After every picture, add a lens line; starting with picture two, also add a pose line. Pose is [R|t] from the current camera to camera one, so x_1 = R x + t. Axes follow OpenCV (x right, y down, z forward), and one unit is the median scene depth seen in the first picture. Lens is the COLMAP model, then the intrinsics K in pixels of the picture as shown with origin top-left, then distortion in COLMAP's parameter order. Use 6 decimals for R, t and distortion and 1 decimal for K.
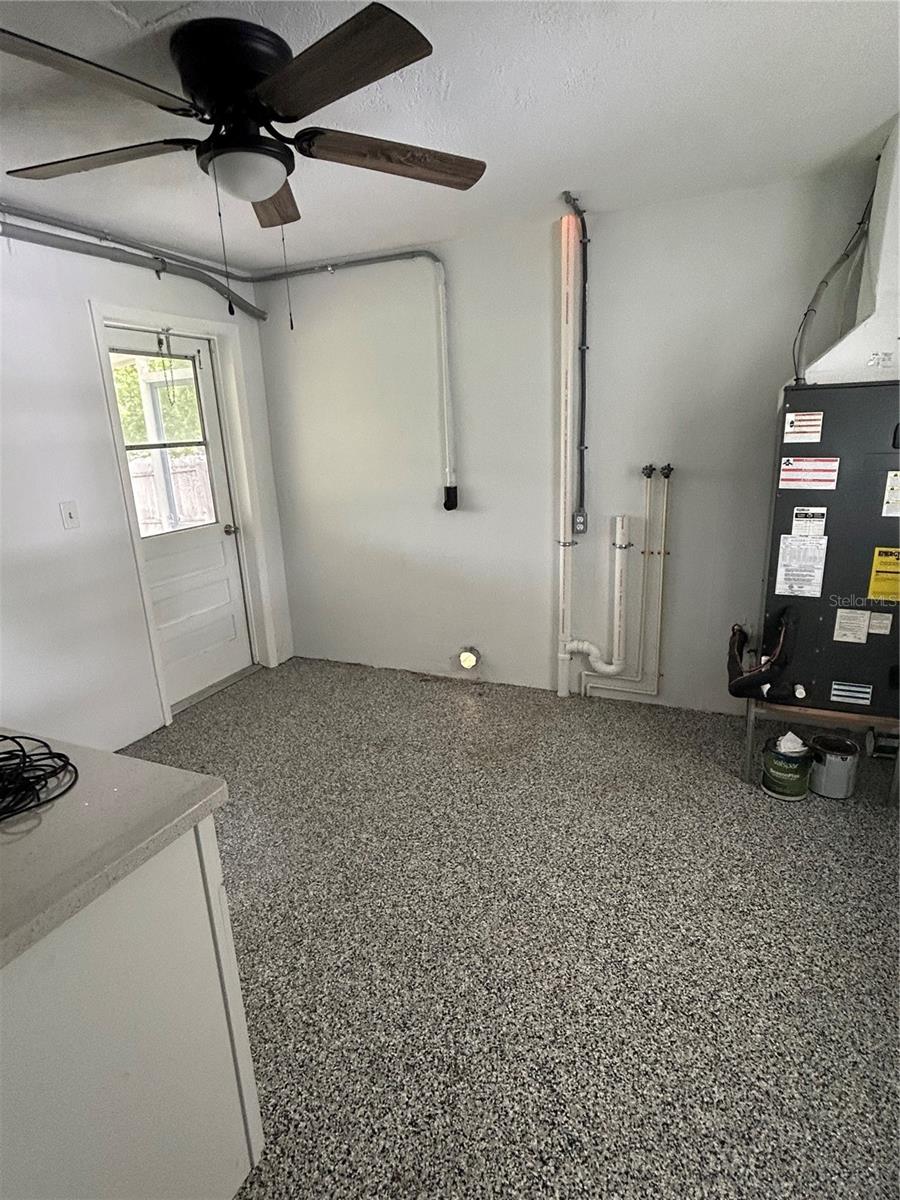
lens RADIAL K [[642.5, 0, 452.3], [0, 642.5, 602.3], [0, 0, 1]] dist [-0.008403, 0.010320]
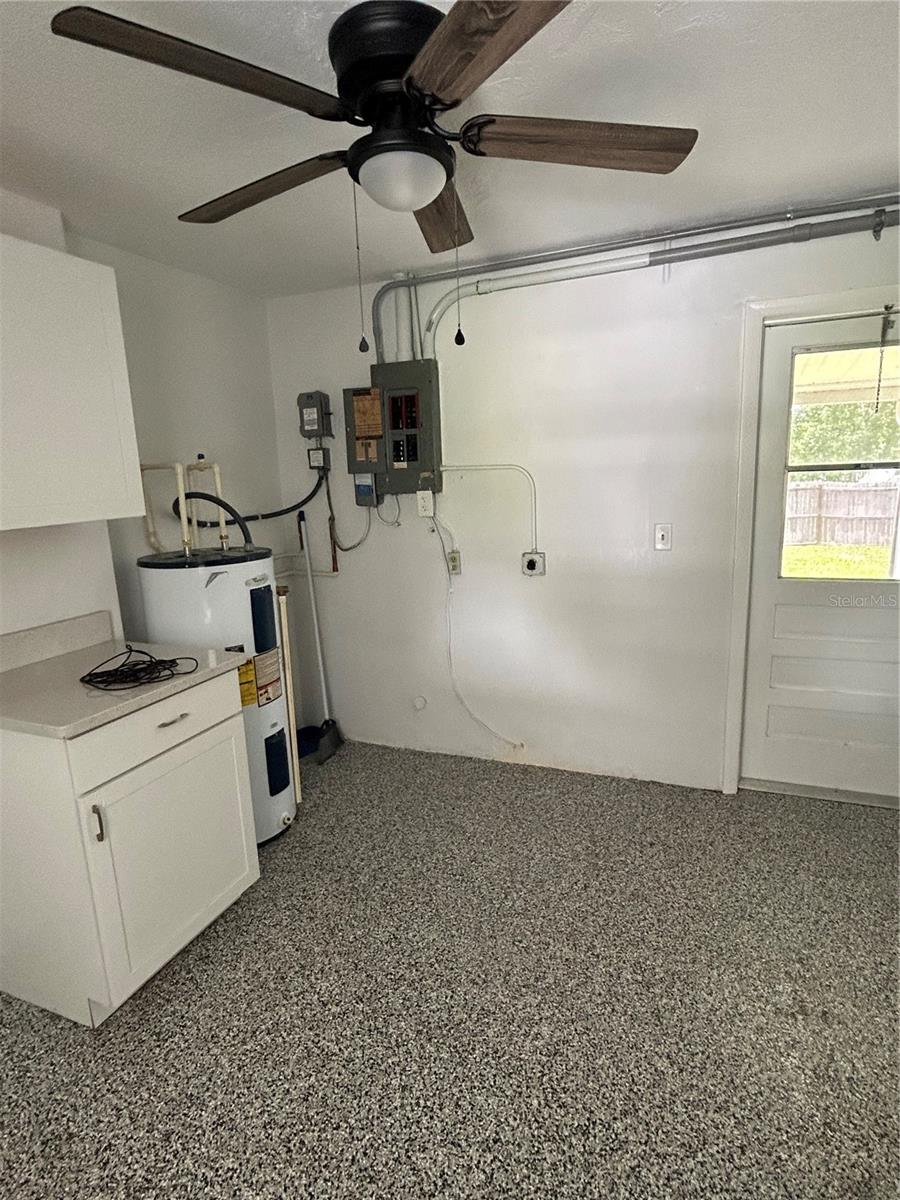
lens RADIAL K [[642.5, 0, 452.3], [0, 642.5, 602.3], [0, 0, 1]] dist [-0.008403, 0.010320]
pose [[0.029668, 0.244022, -0.969316, 0.365034], [-0.233184, 0.944675, 0.230682, -0.188804], [0.971980, 0.219185, 0.084929, 0.614856]]
